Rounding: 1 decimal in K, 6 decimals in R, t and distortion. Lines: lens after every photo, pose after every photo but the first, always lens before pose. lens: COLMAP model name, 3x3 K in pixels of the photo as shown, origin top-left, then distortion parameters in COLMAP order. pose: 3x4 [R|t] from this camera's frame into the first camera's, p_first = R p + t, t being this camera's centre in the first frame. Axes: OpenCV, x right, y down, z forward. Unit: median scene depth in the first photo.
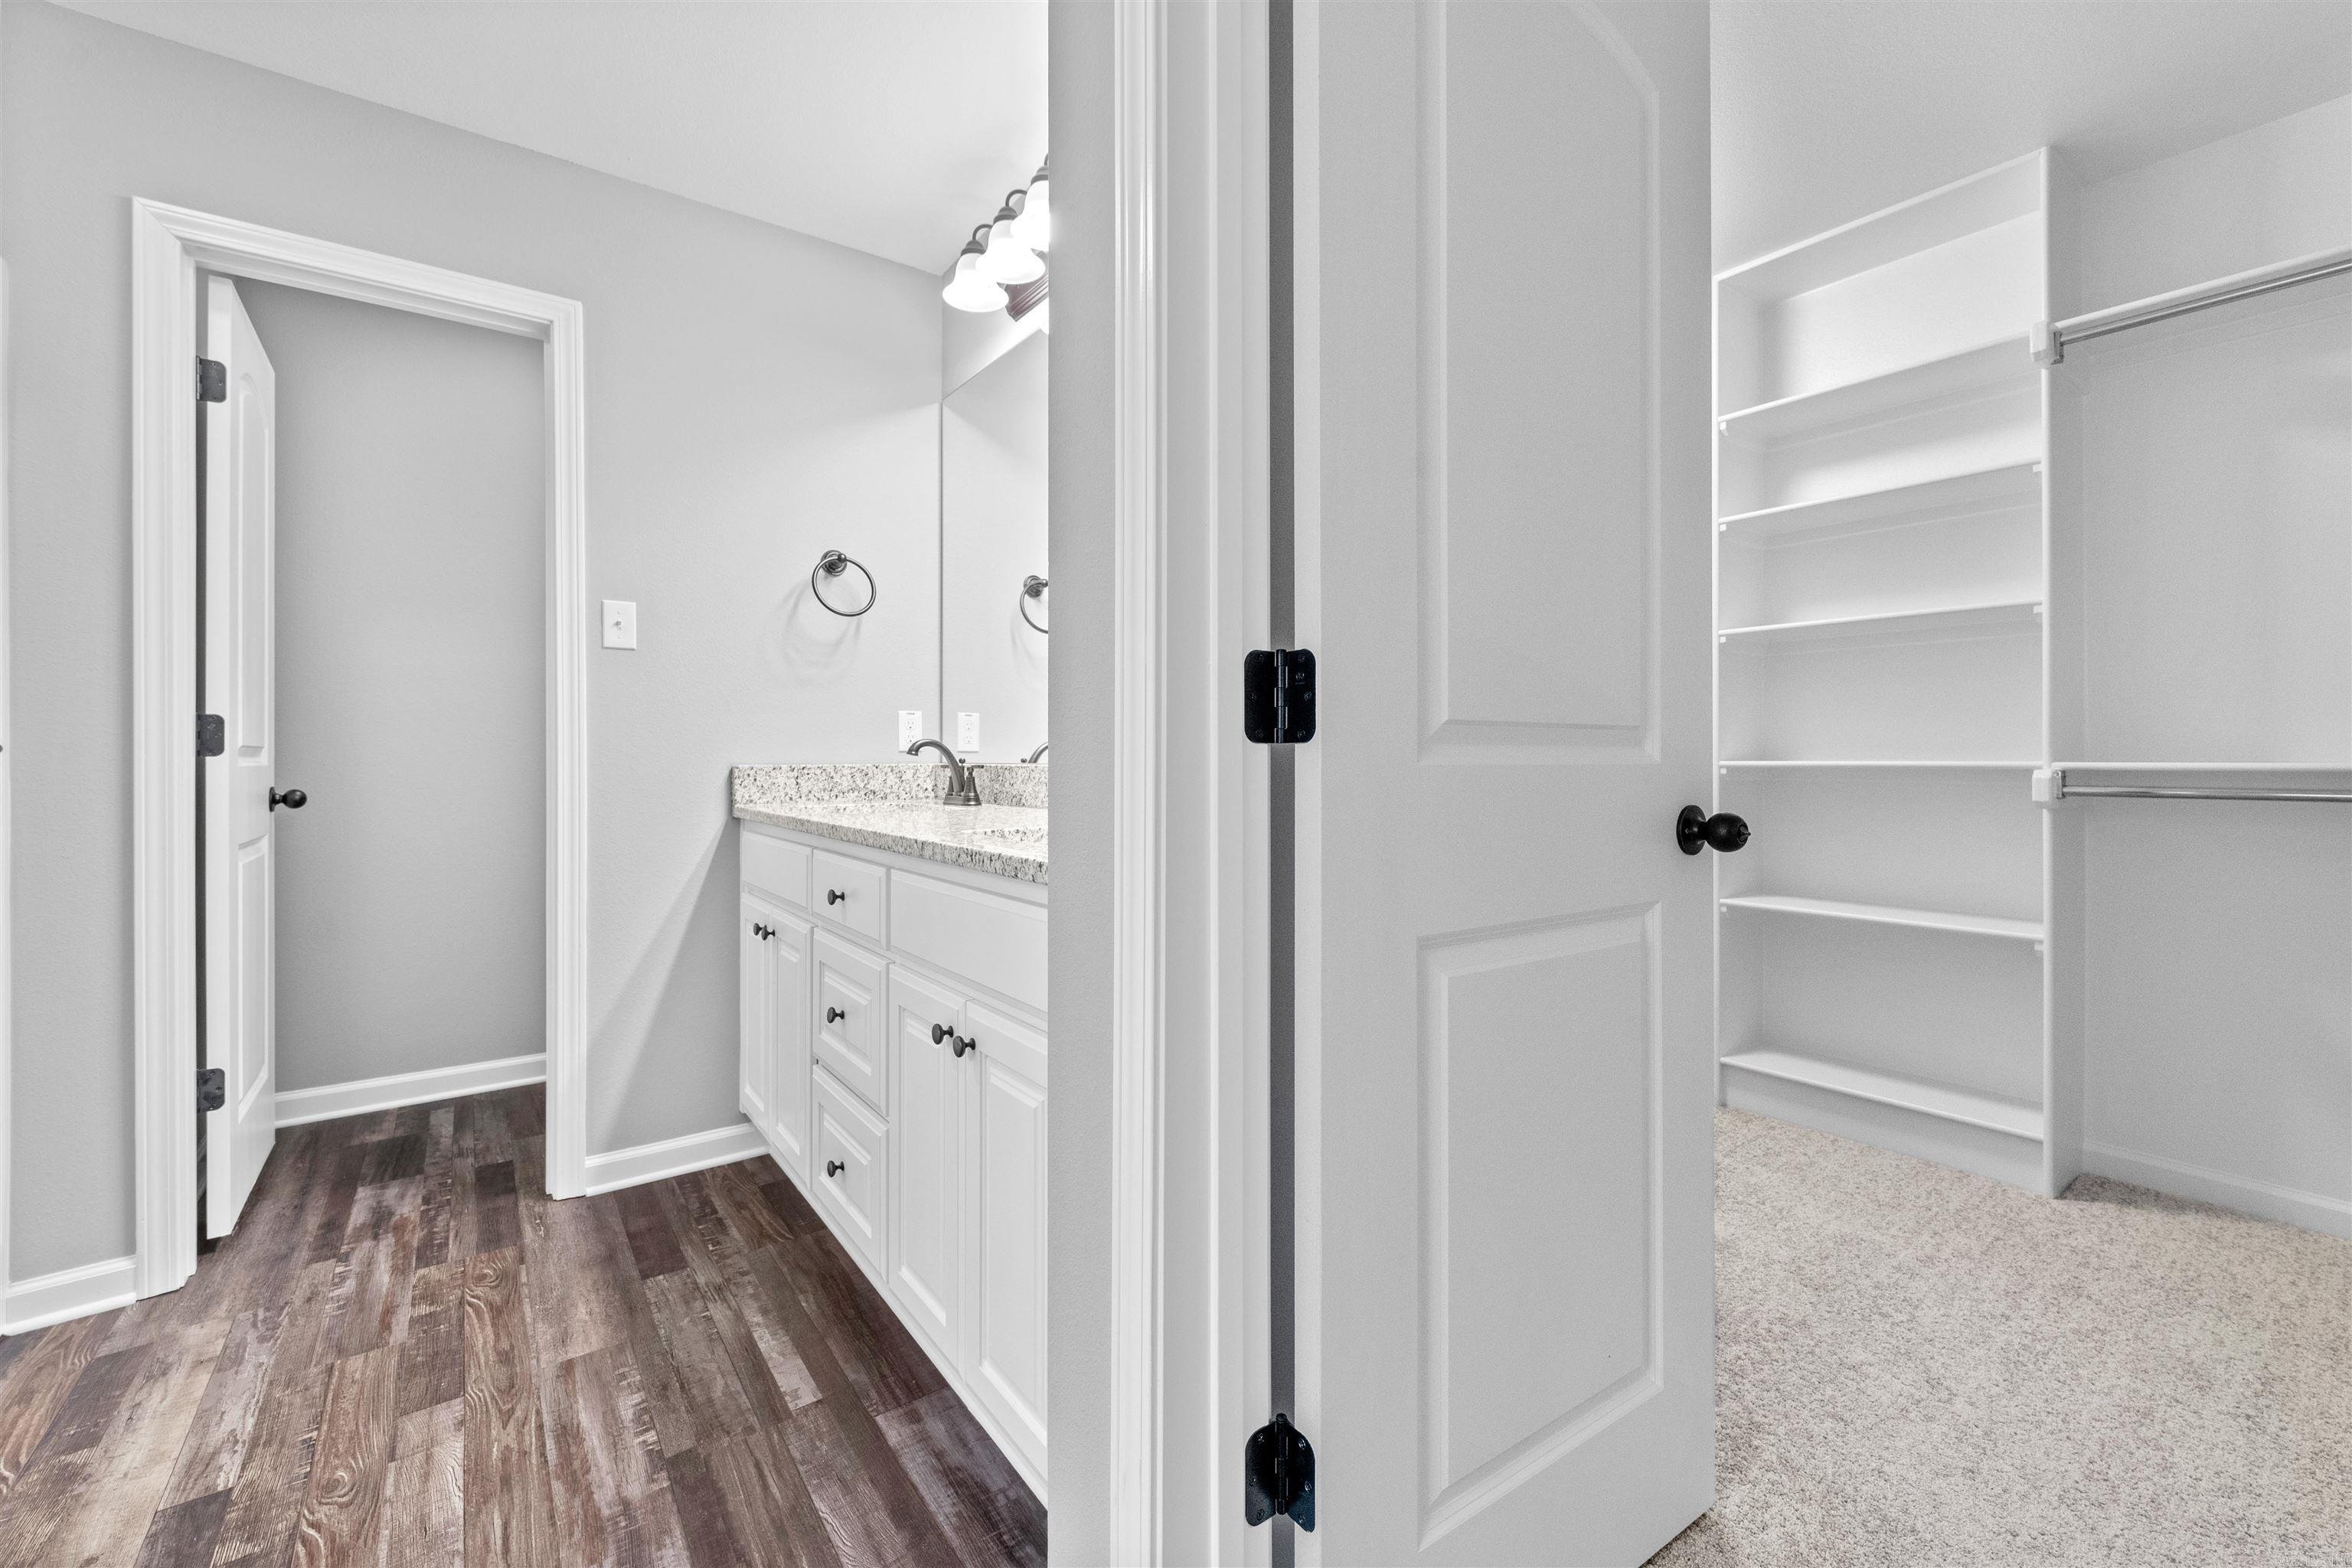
lens RADIAL K [[968.3, 0, 1136.4], [0, 968.3, 763.8], [0, 0, 1]] dist [0.009309, -0.003463]
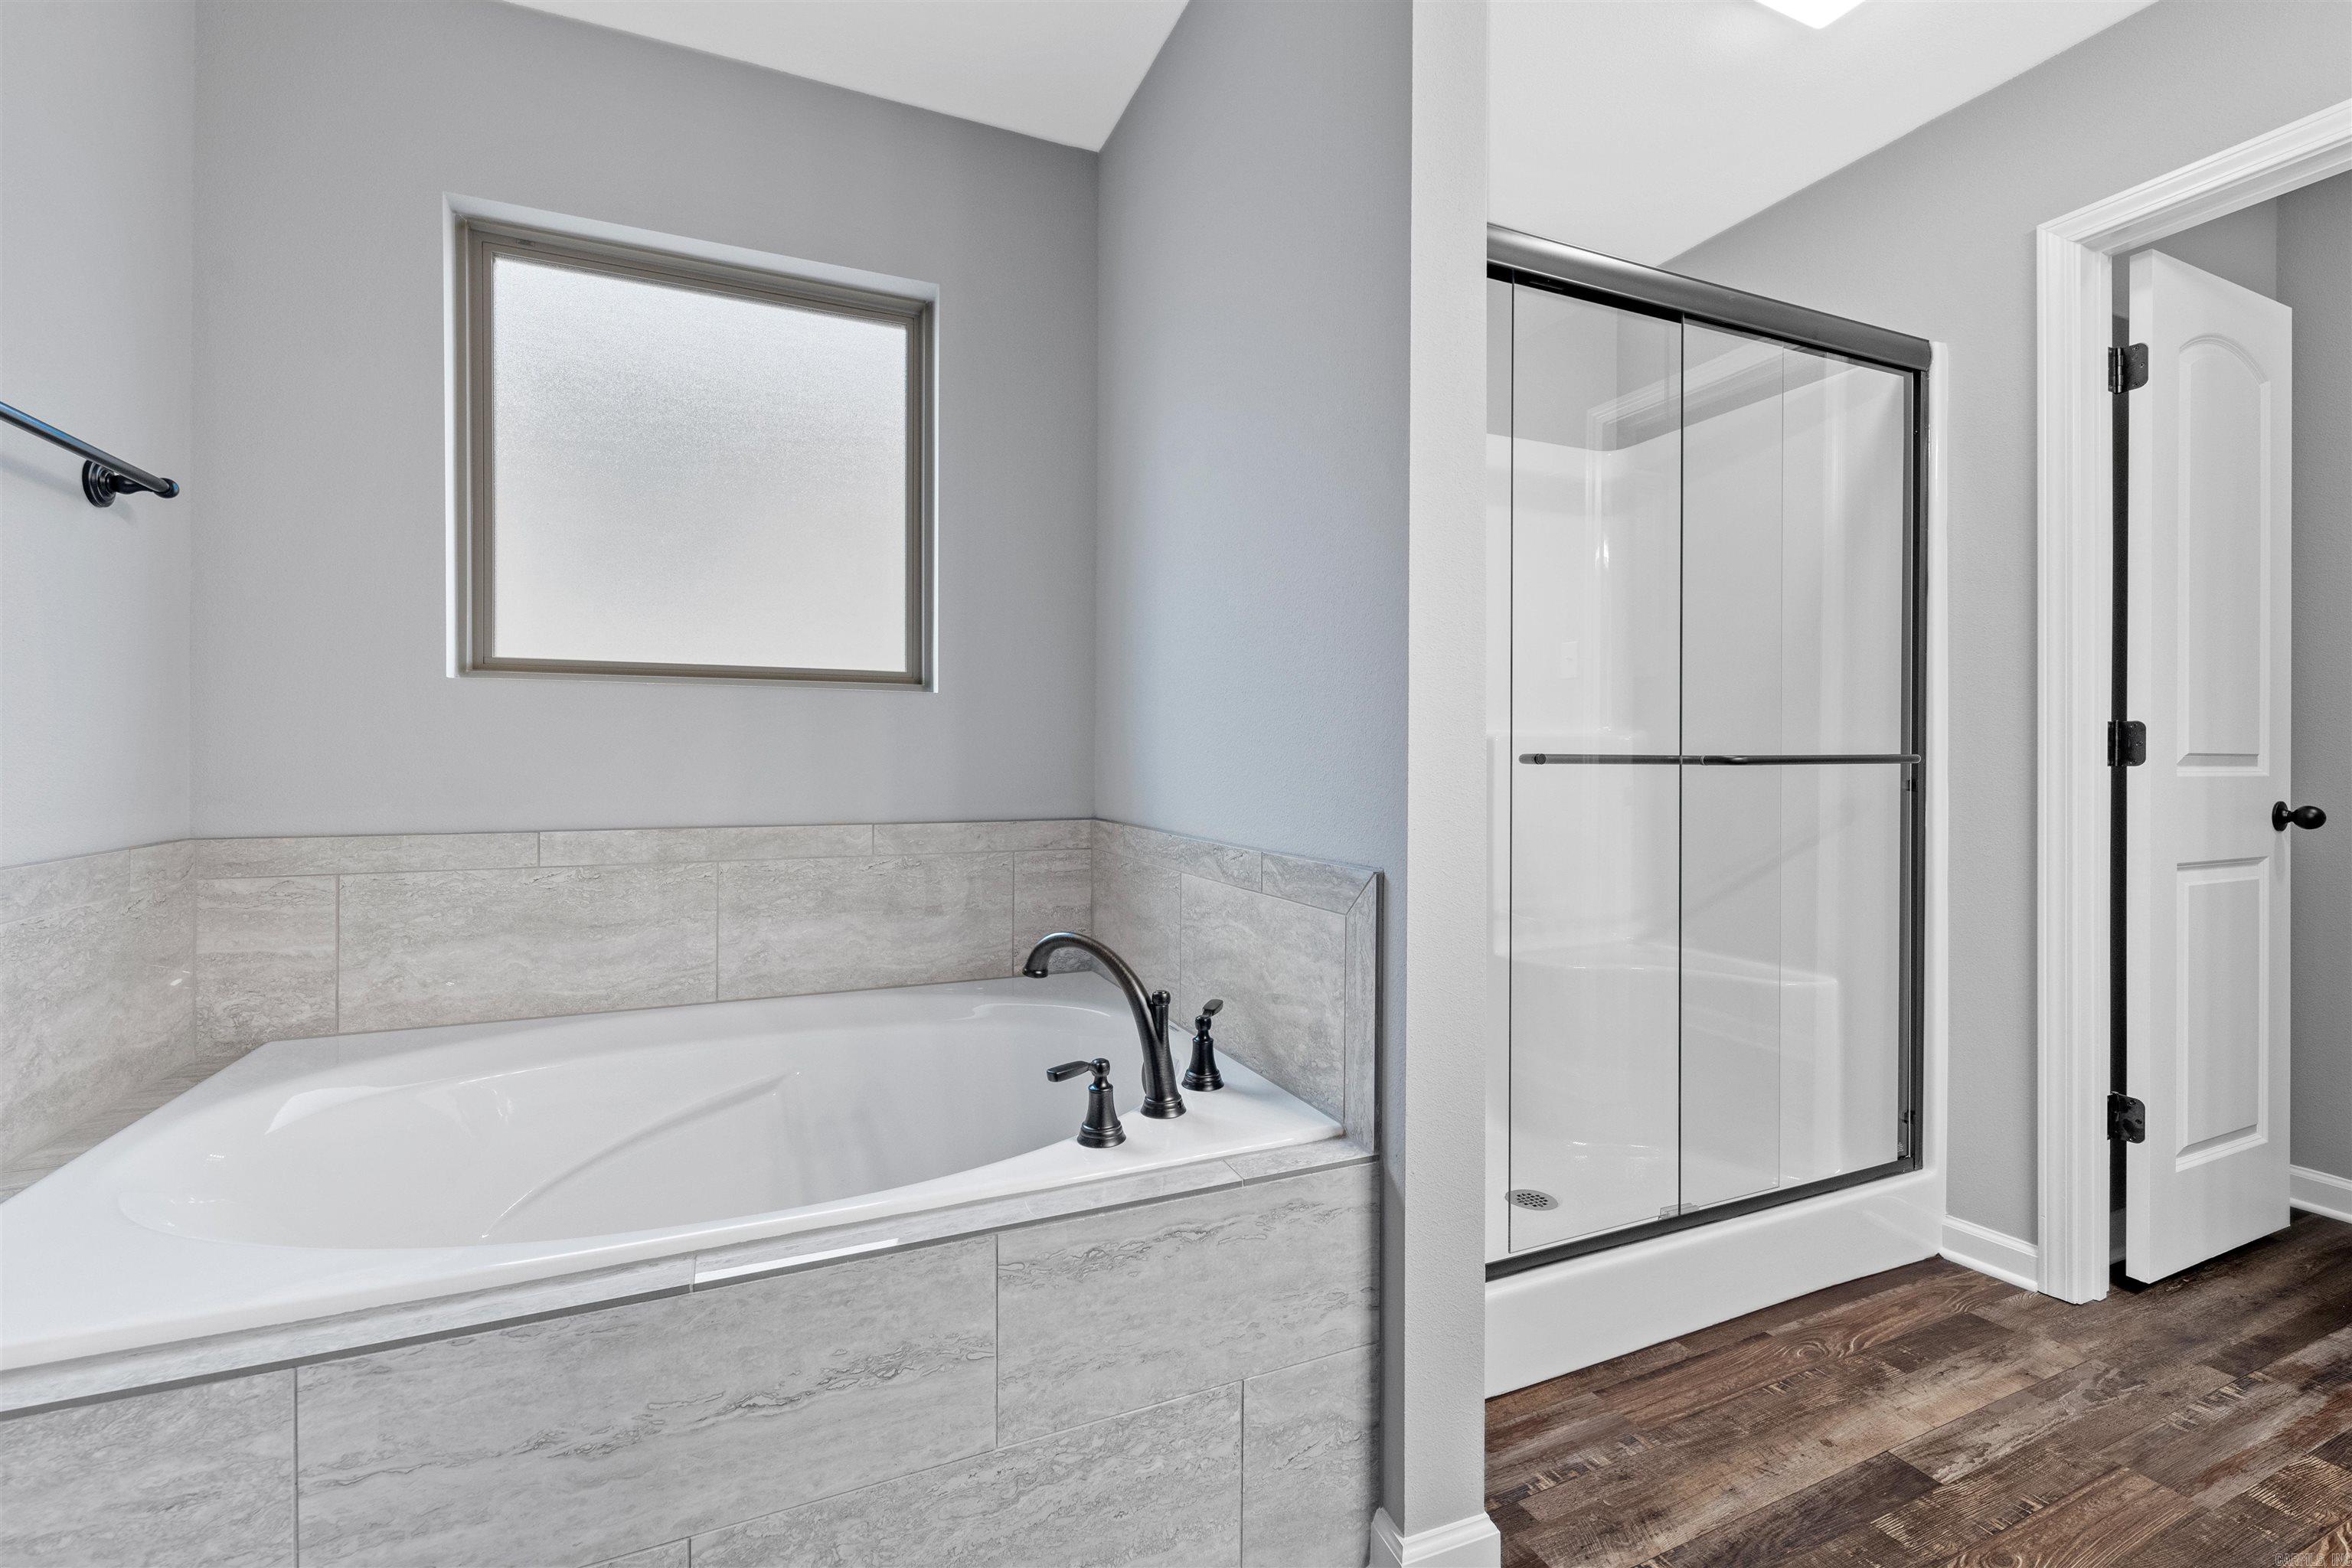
lens RADIAL K [[968.3, 0, 1178.1], [0, 968.3, 772.1], [0, 0, 1]] dist [0.009309, -0.003463]
pose [[-0.199484, 0.005846, -0.979884, 0.178792], [-0.001697, 0.999979, 0.006311, -0.007288], [0.979900, 0.002922, -0.199470, 0.325206]]
